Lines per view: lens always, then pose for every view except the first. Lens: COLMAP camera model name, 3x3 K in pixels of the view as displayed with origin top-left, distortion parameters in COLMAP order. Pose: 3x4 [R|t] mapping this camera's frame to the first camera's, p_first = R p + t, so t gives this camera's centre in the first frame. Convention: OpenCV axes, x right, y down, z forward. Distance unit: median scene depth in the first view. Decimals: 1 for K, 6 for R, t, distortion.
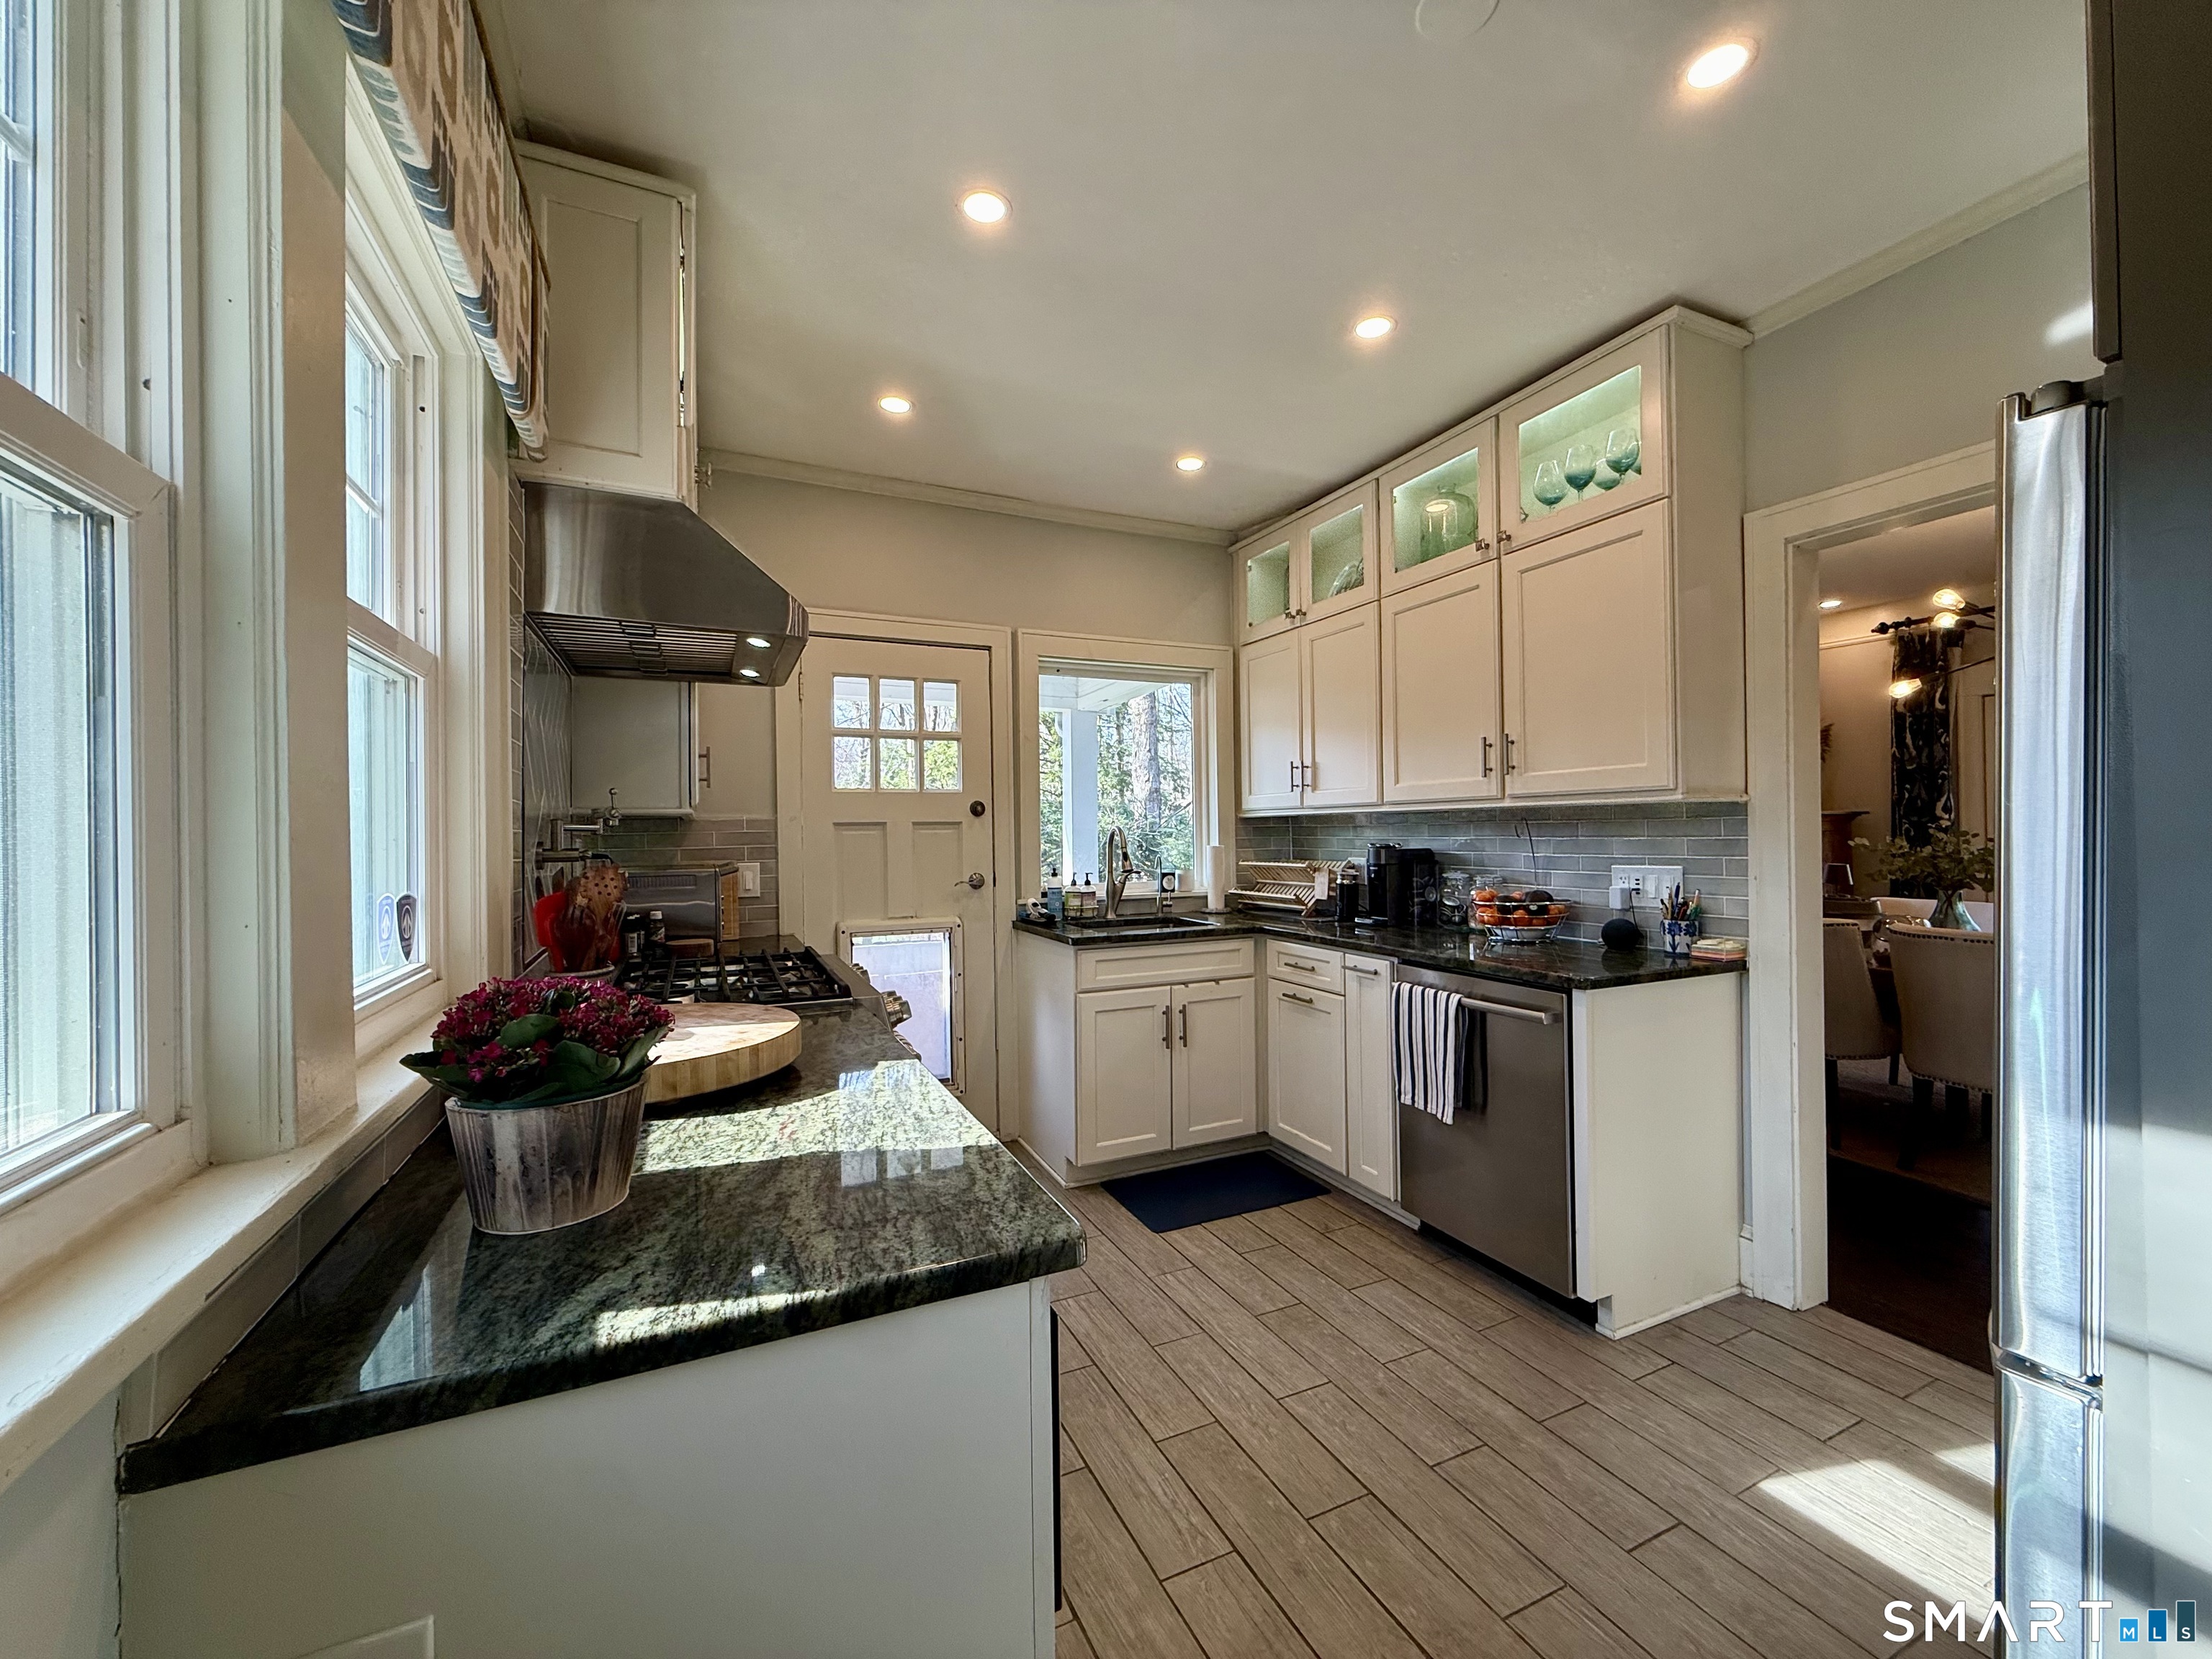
lens RADIAL K [[874.2, 0, 1106.2], [0, 874.2, 831.6], [0, 0, 1]] dist [0.001897, -0.000223]
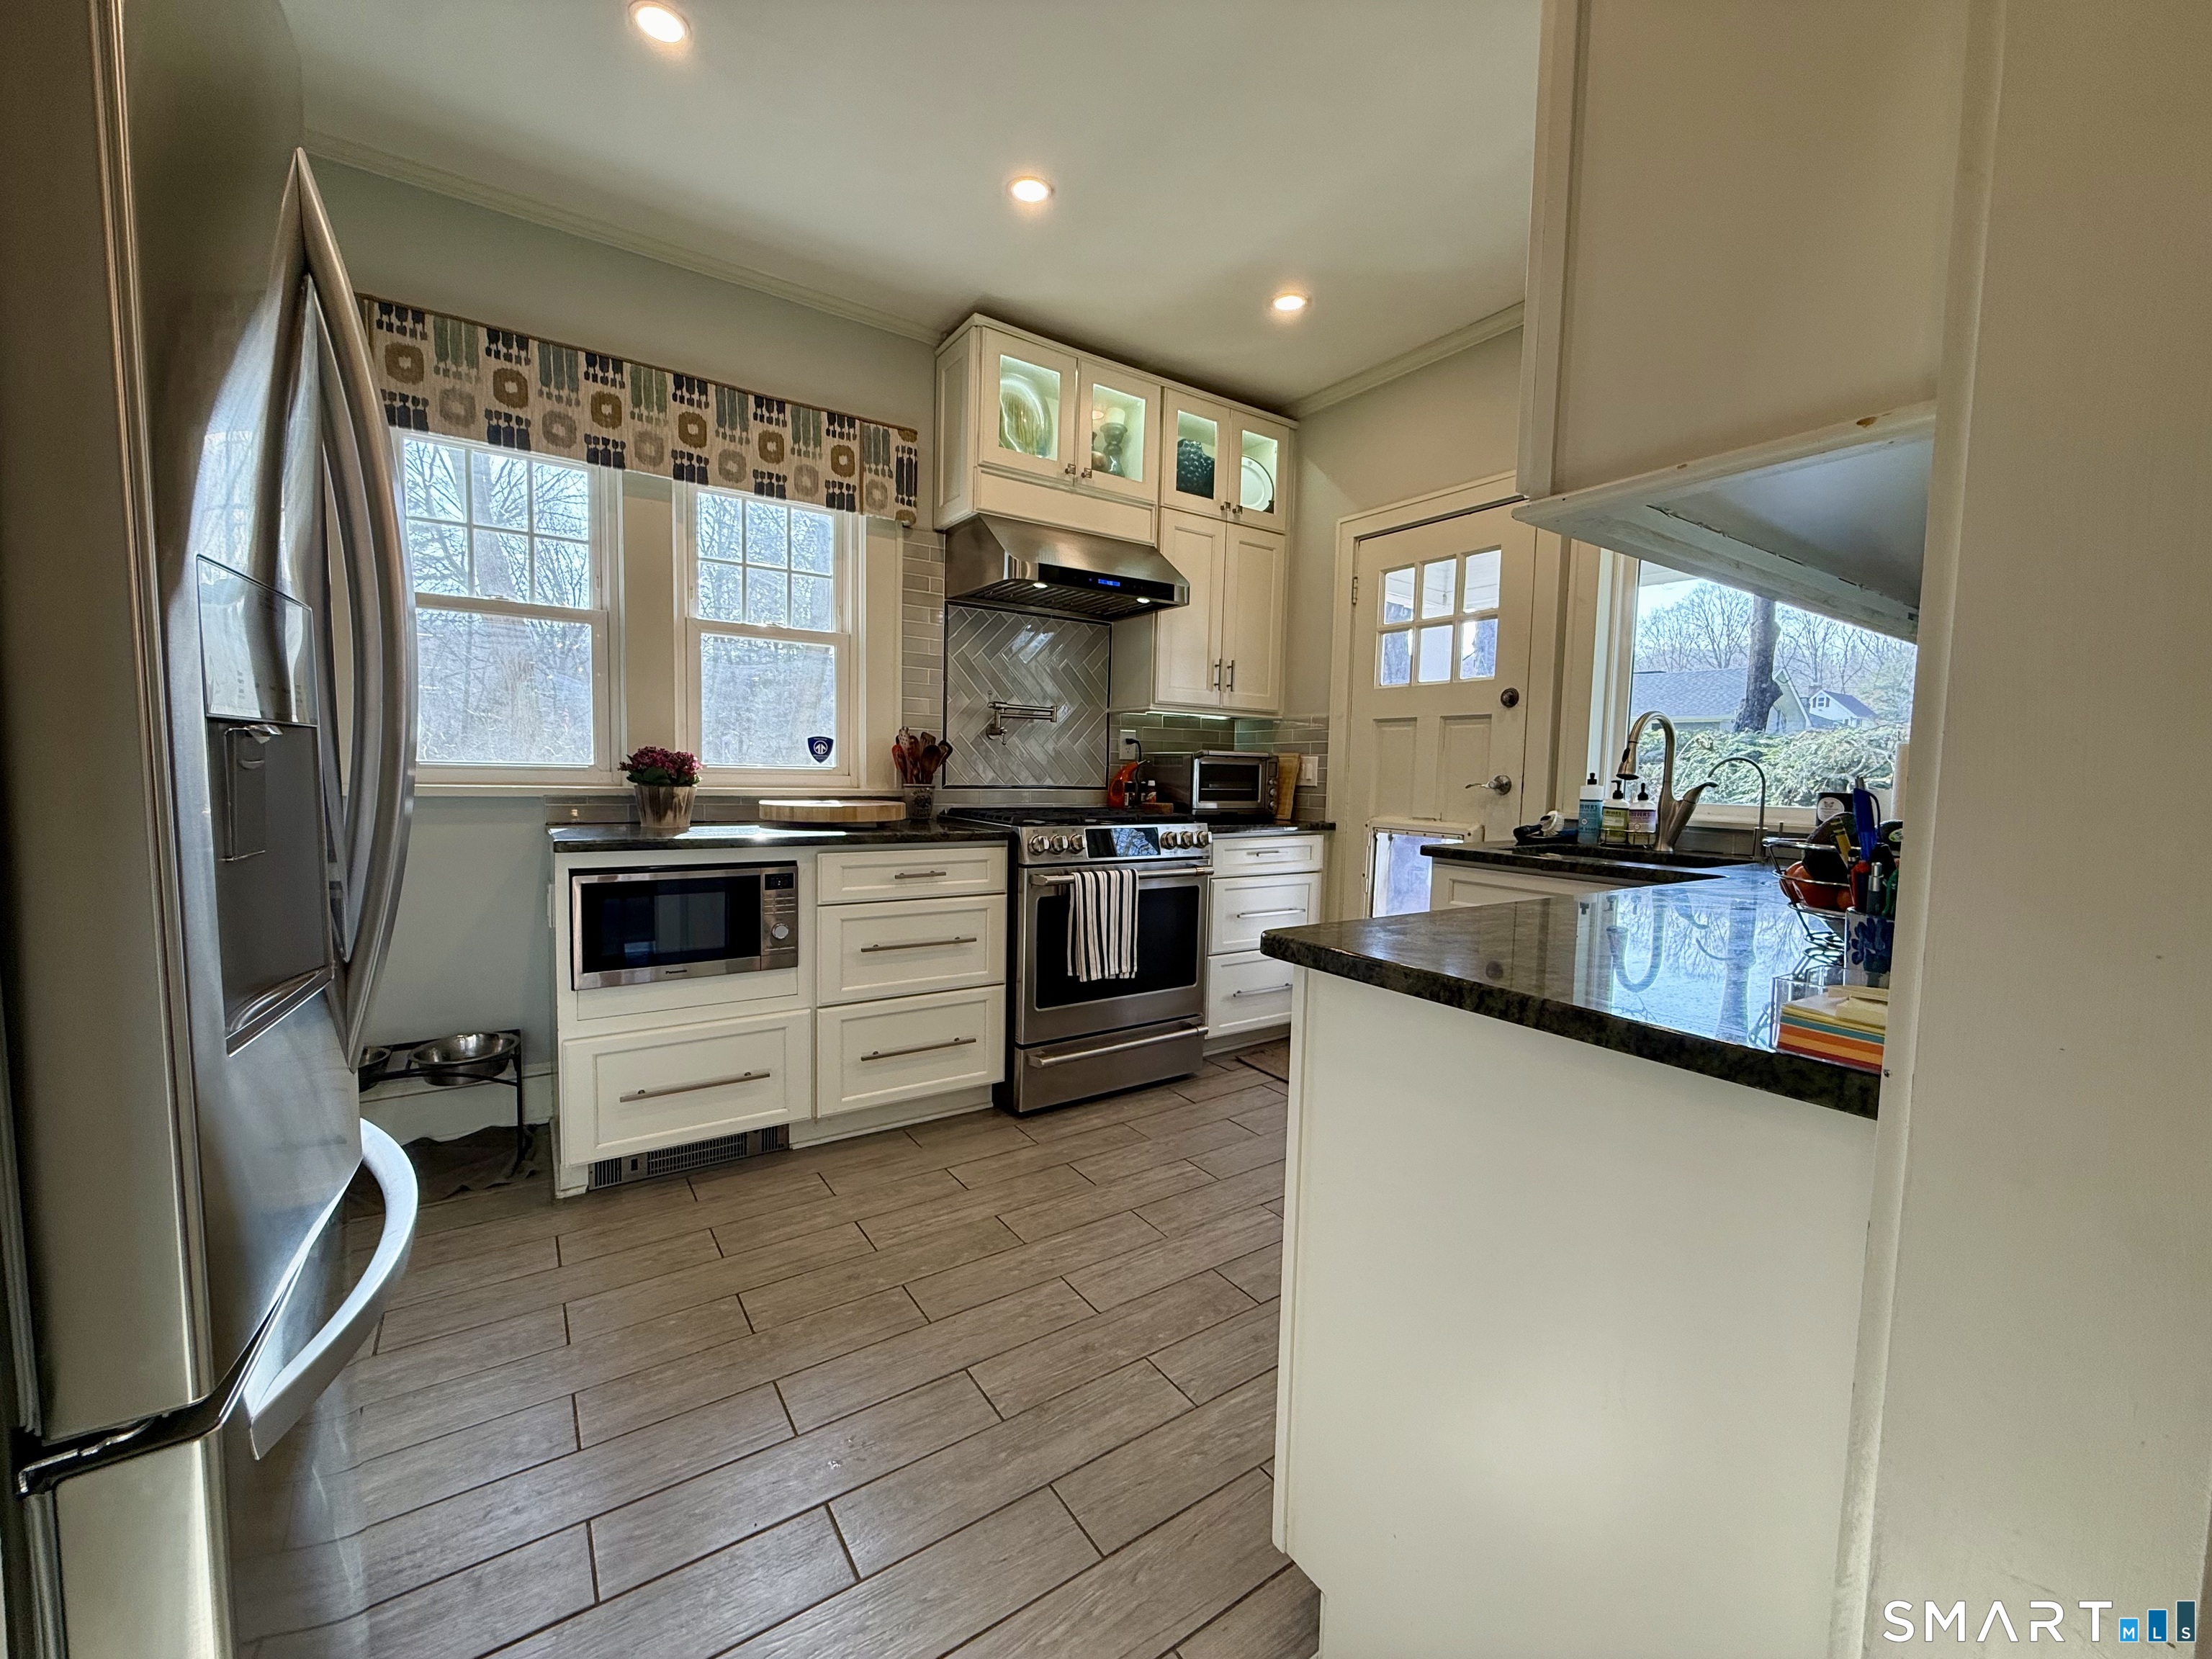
lens RADIAL K [[874.2, 0, 1104.7], [0, 874.2, 831.6], [0, 0, 1]] dist [0.001897, -0.000223]
pose [[0.157766, 0.086691, -0.983664, 0.690772], [-0.022151, 0.996199, 0.084243, 0.043271], [0.987228, 0.008498, 0.159086, 0.546676]]
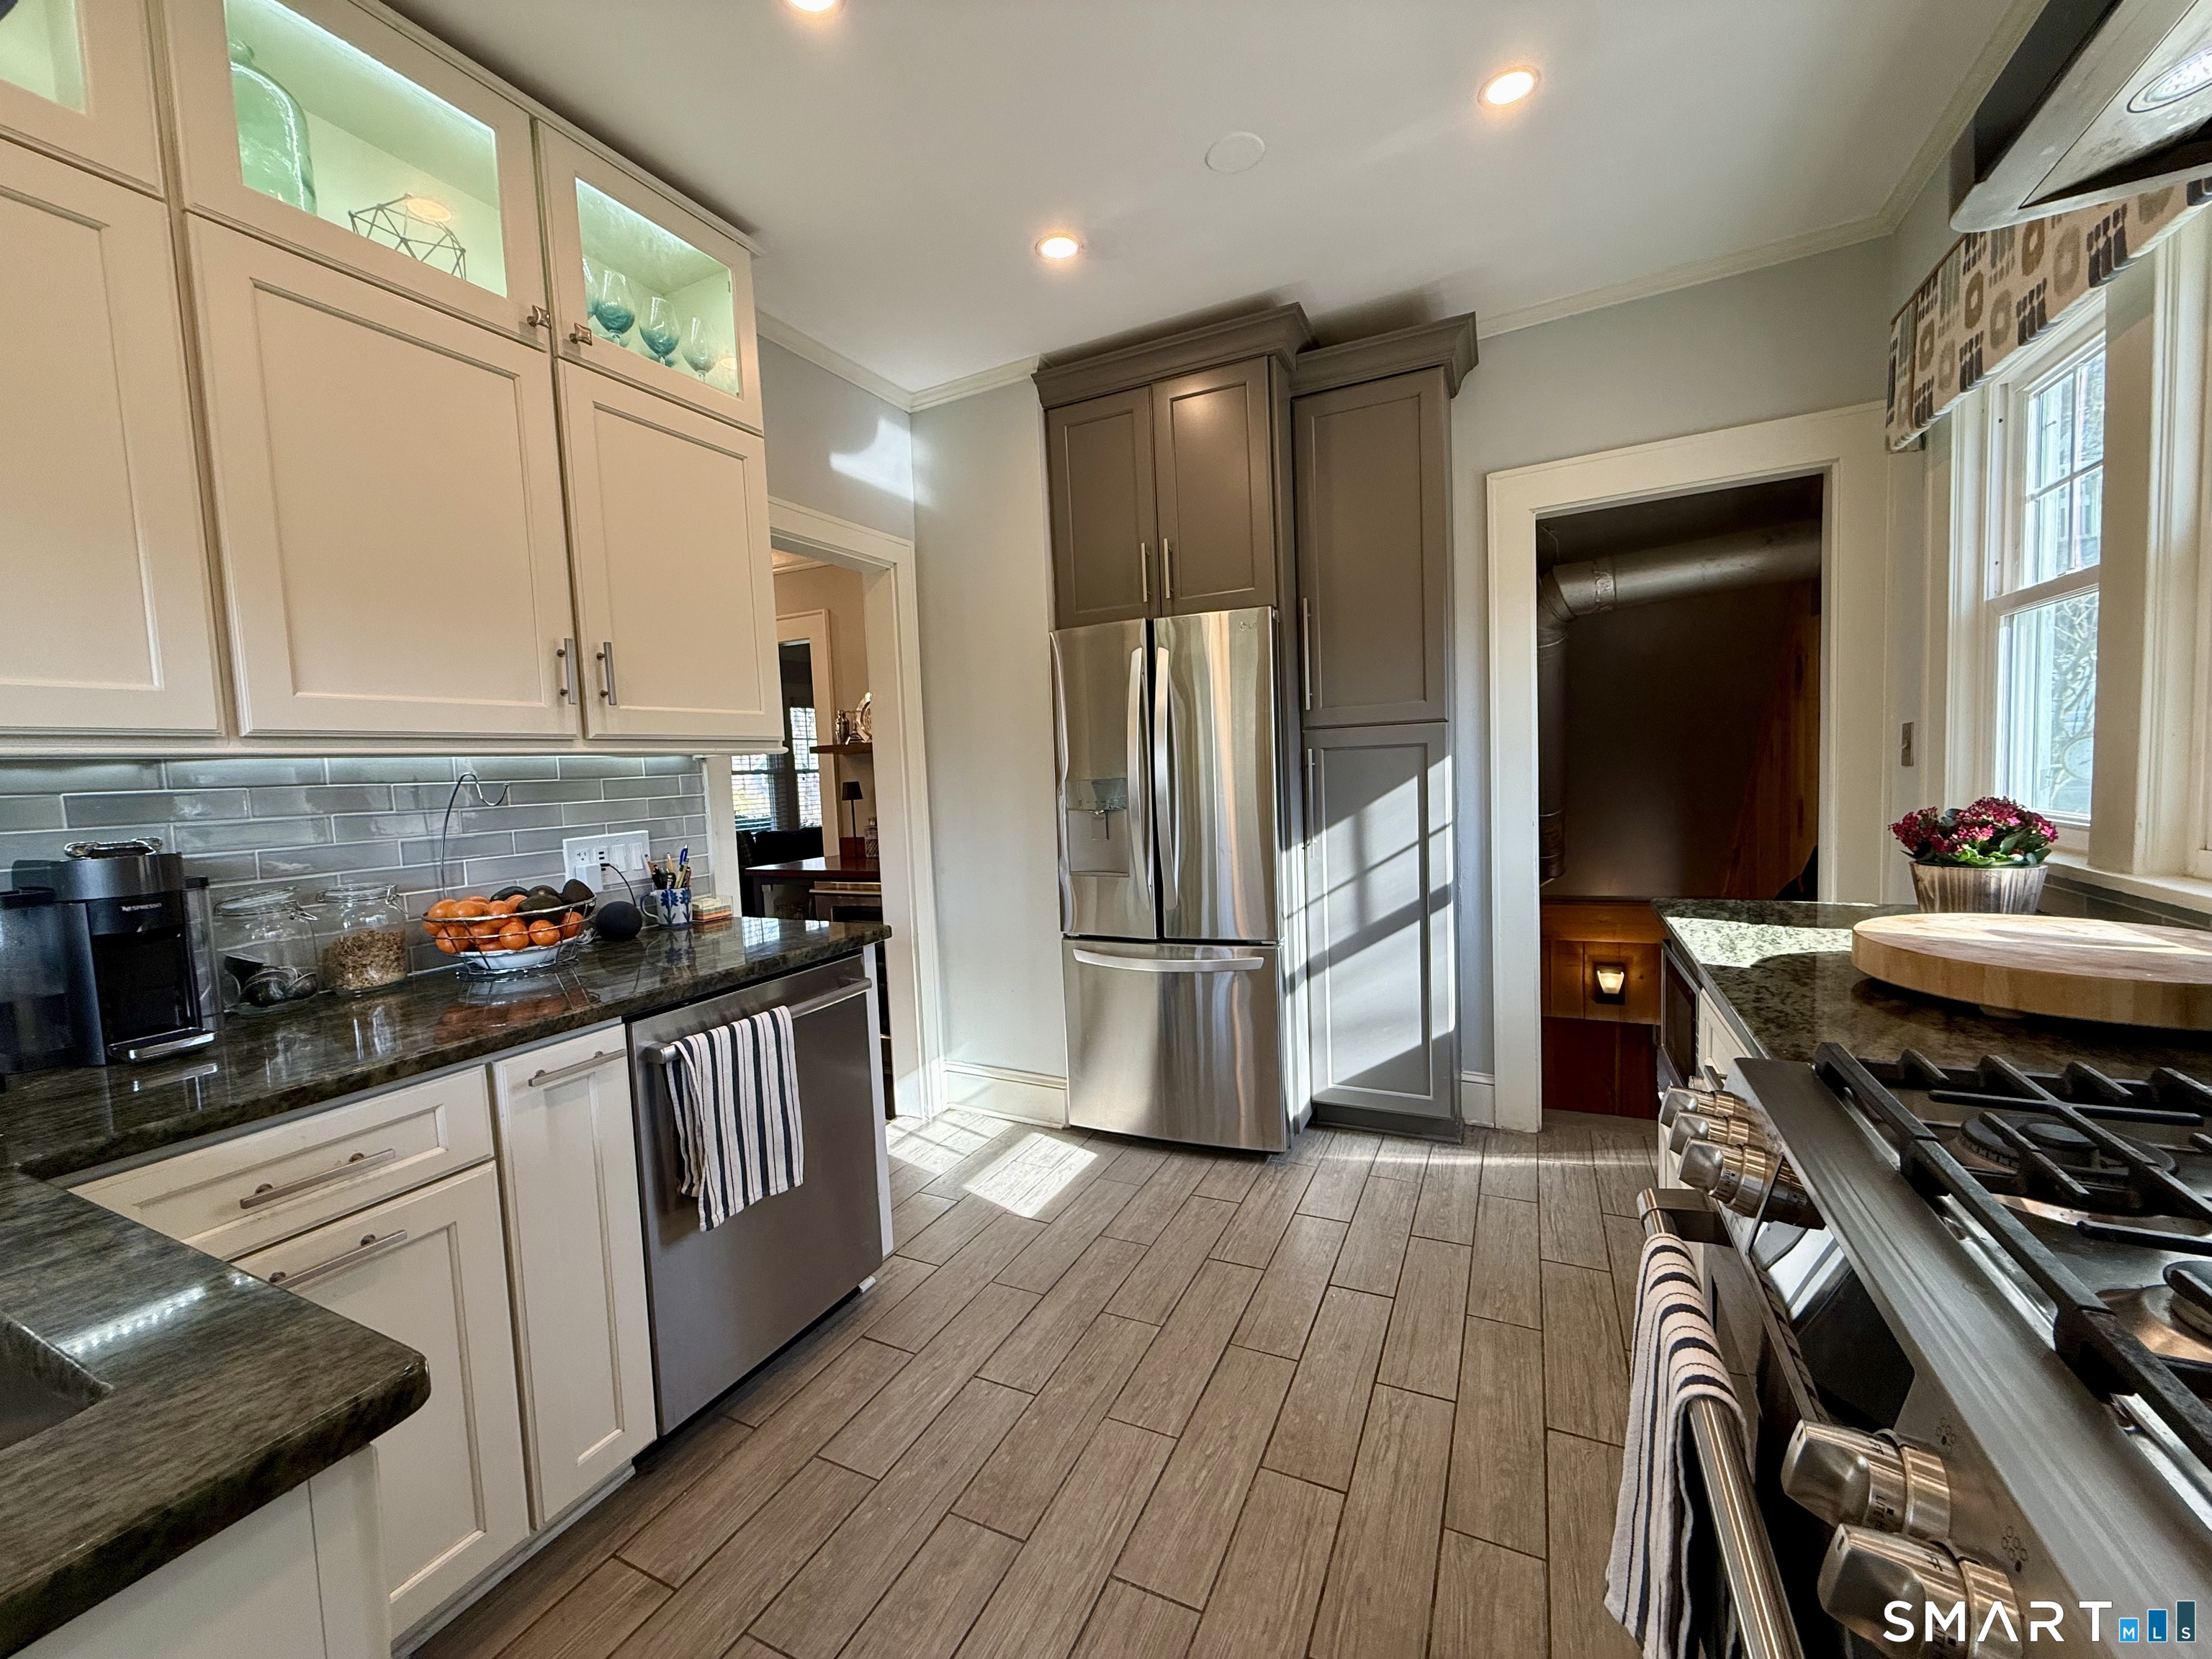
lens RADIAL K [[874.2, 0, 1104.4], [0, 874.2, 836.3], [0, 0, 1]] dist [0.001897, -0.000223]
pose [[-0.625040, -0.019480, 0.780350, -0.248774], [0.050049, 0.996632, 0.064967, 0.008924], [-0.778987, 0.079663, -0.621959, 0.941806]]
